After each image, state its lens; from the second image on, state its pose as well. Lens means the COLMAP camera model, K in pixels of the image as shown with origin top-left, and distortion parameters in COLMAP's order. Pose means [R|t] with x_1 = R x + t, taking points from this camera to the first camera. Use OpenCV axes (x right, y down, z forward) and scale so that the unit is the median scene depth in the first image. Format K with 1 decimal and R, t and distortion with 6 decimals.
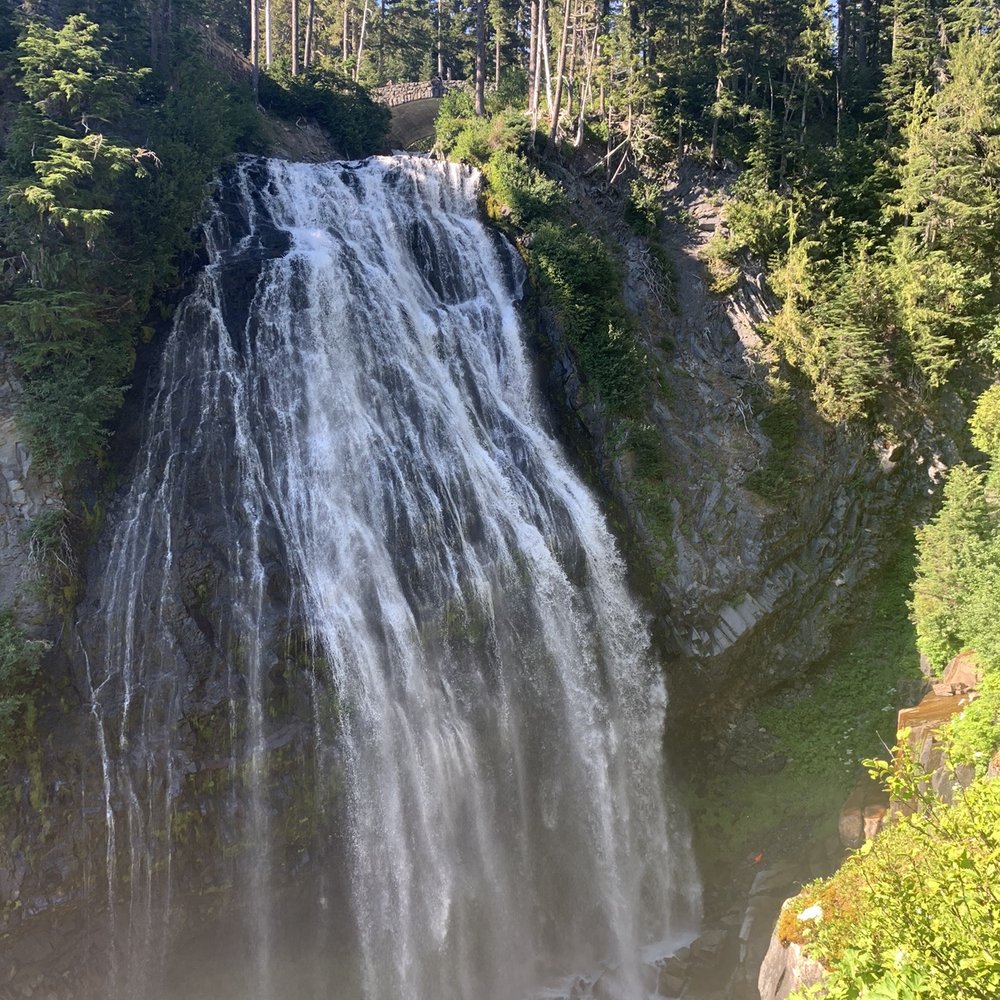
lens RADIAL K [[1022.3, 0, 509.0], [0, 1022.3, 483.4], [0, 0, 1]] dist [-0.018958, 0.000000]
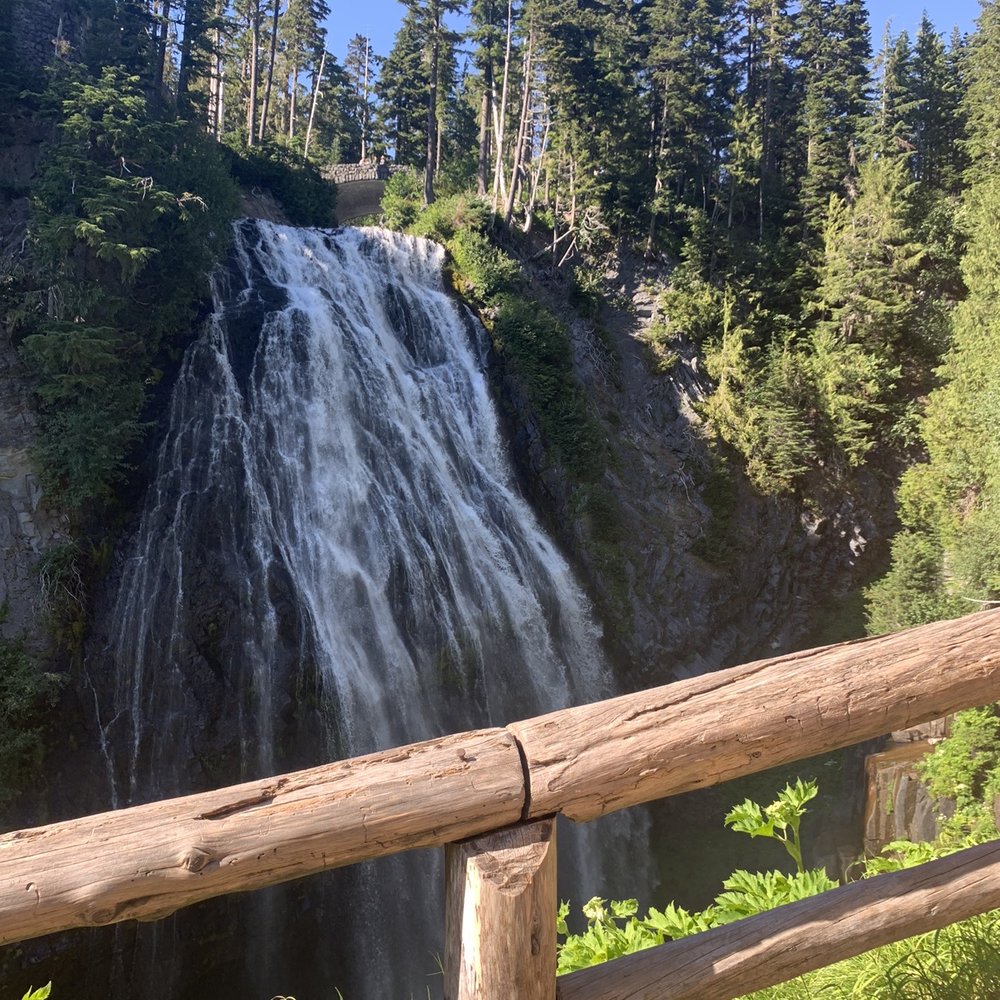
lens RADIAL K [[1022.3, 0, 480.9], [0, 1022.3, 479.3], [0, 0, 1]] dist [-0.018958, 0.000000]
pose [[0.991221, 0.035937, 0.127238, -0.129715], [-0.023844, 0.995161, -0.095322, 0.036015], [-0.130048, 0.091452, 0.987281, -0.025025]]
